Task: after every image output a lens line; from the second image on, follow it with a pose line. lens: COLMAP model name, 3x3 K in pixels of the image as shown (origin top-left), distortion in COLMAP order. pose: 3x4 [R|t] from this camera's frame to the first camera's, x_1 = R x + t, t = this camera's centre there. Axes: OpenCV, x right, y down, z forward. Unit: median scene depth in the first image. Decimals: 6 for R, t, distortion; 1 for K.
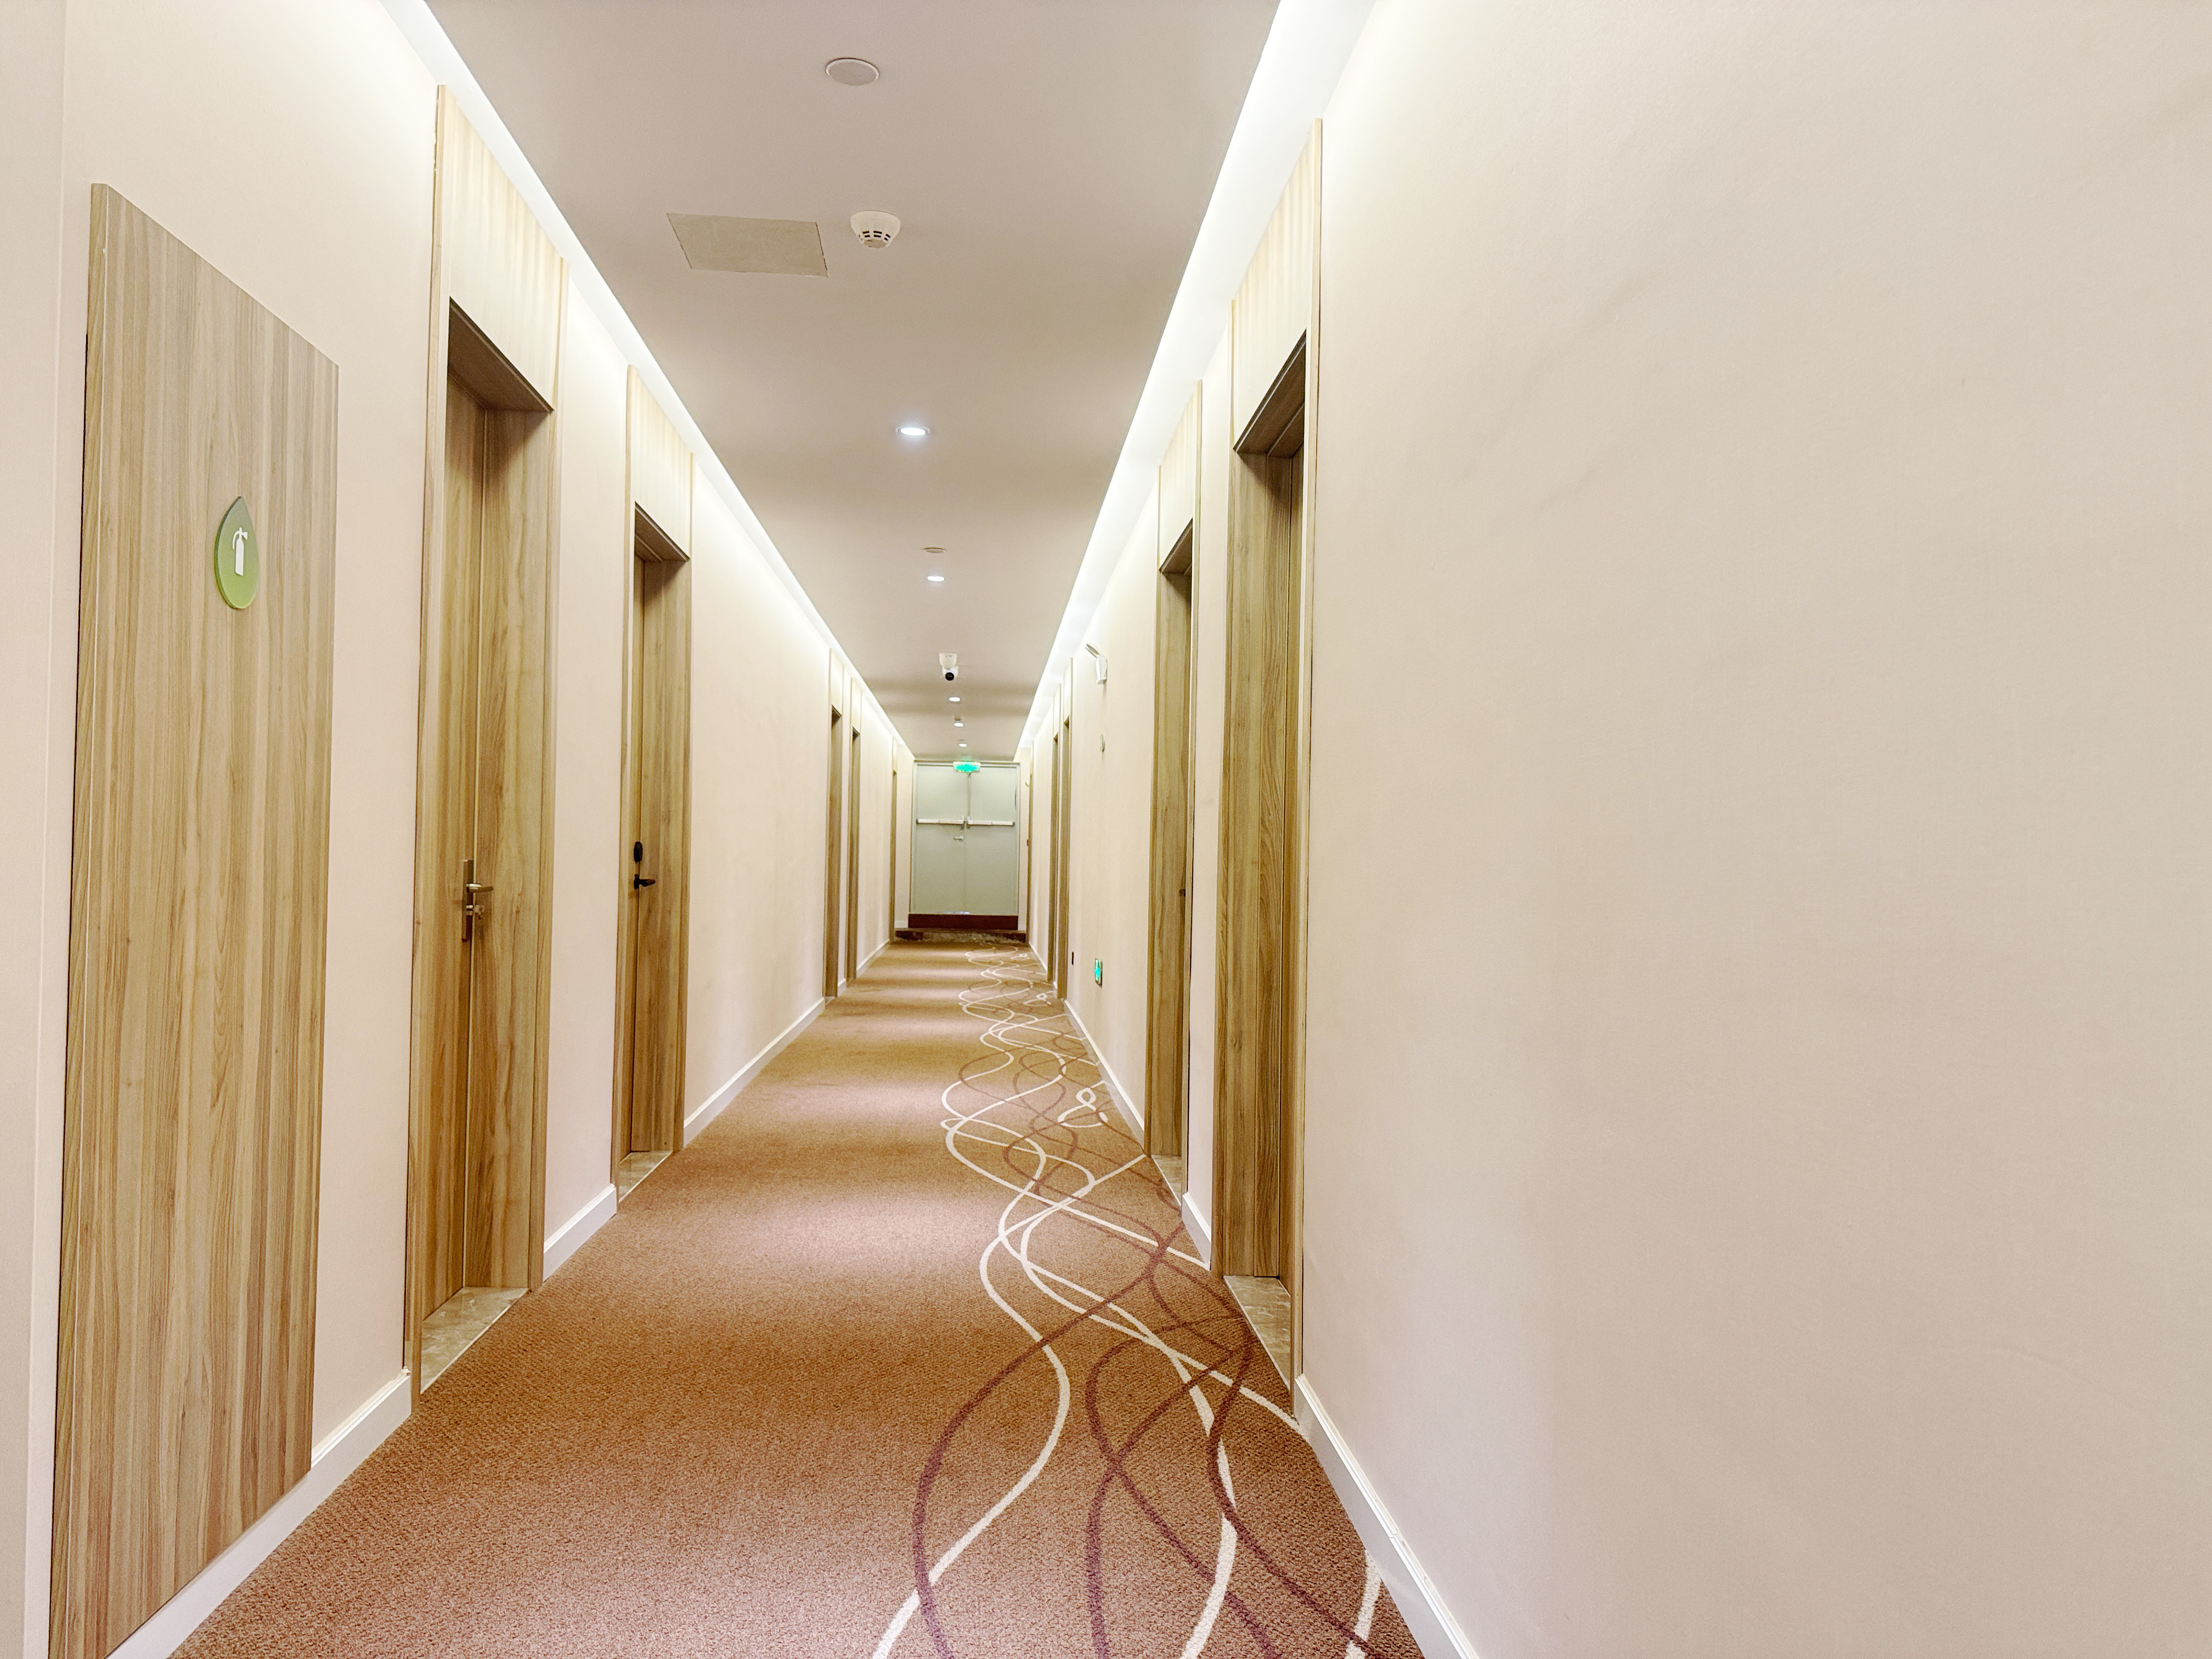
lens RADIAL K [[1608.0, 0, 1106.0], [0, 1608.0, 829.5], [0, 0, 1]] dist [0.162367, -0.264370]
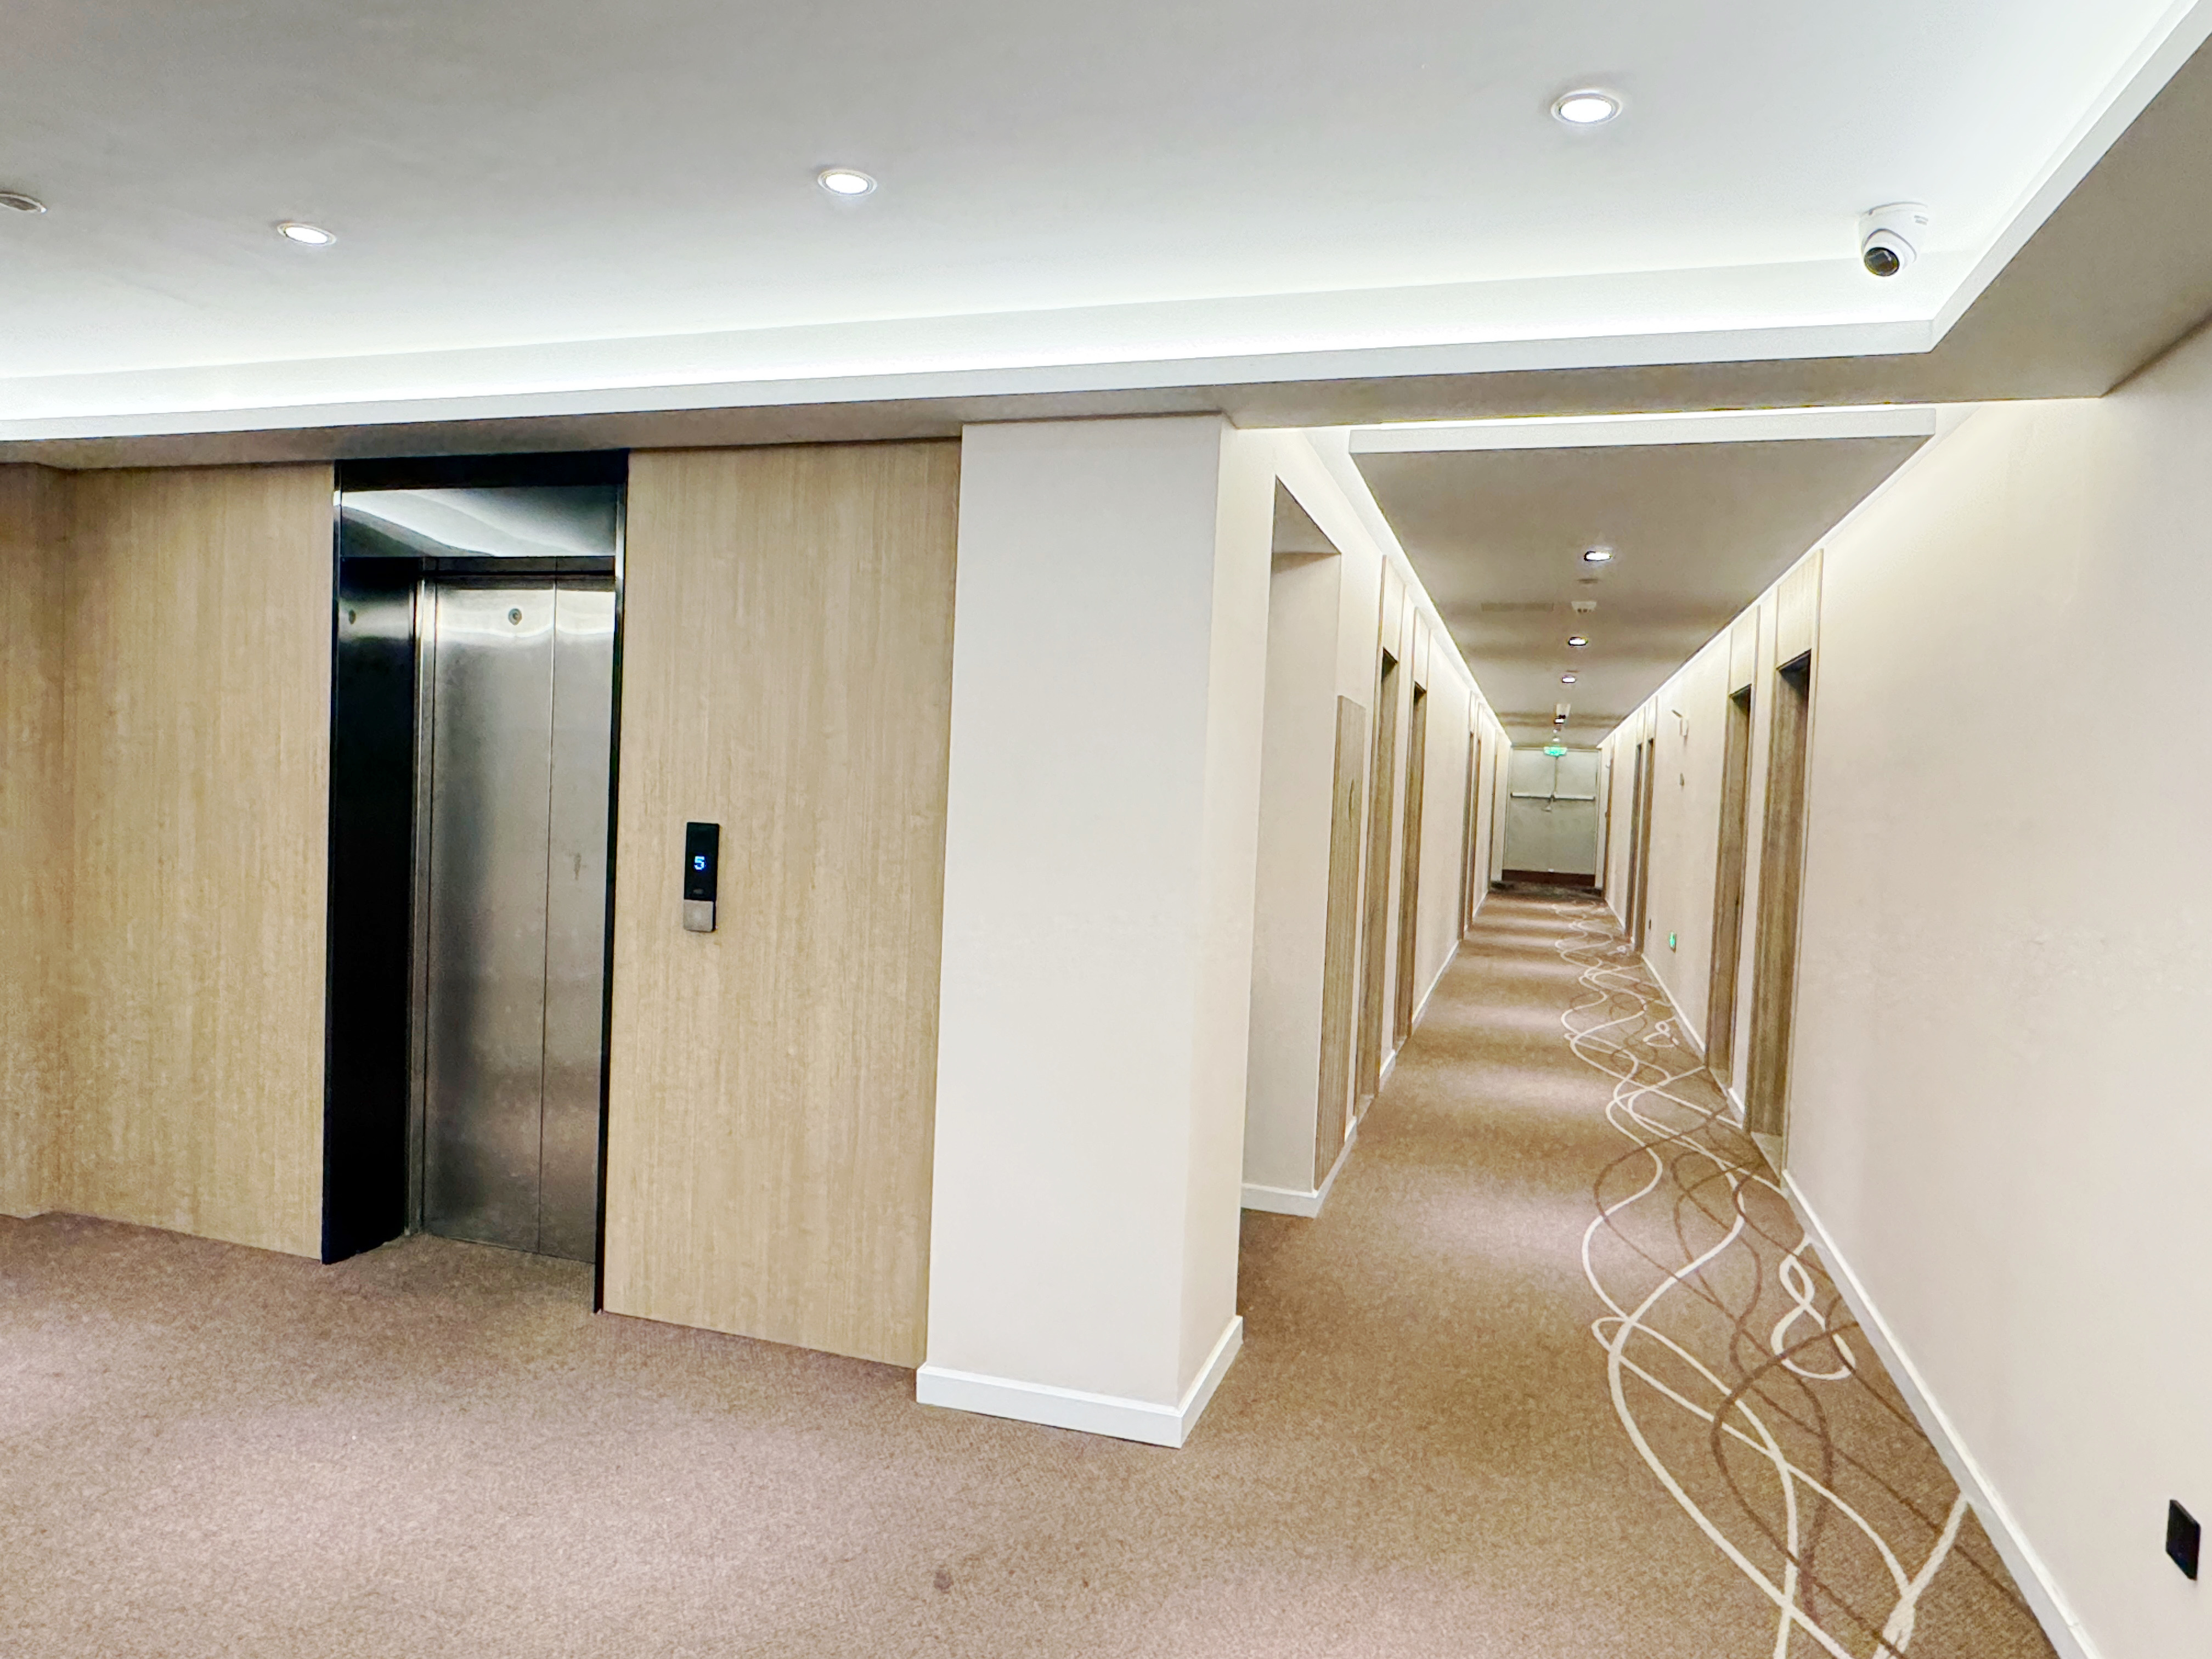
lens RADIAL K [[1383.9, 0, 1103.1], [0, 1383.9, 841.4], [0, 0, 1]] dist [0.002698, -0.000671]
pose [[0.924600, 0.035201, -0.379309, -0.013321], [-0.017599, 0.998606, 0.049773, -0.072826], [0.380532, -0.039344, 0.923930, -0.447382]]
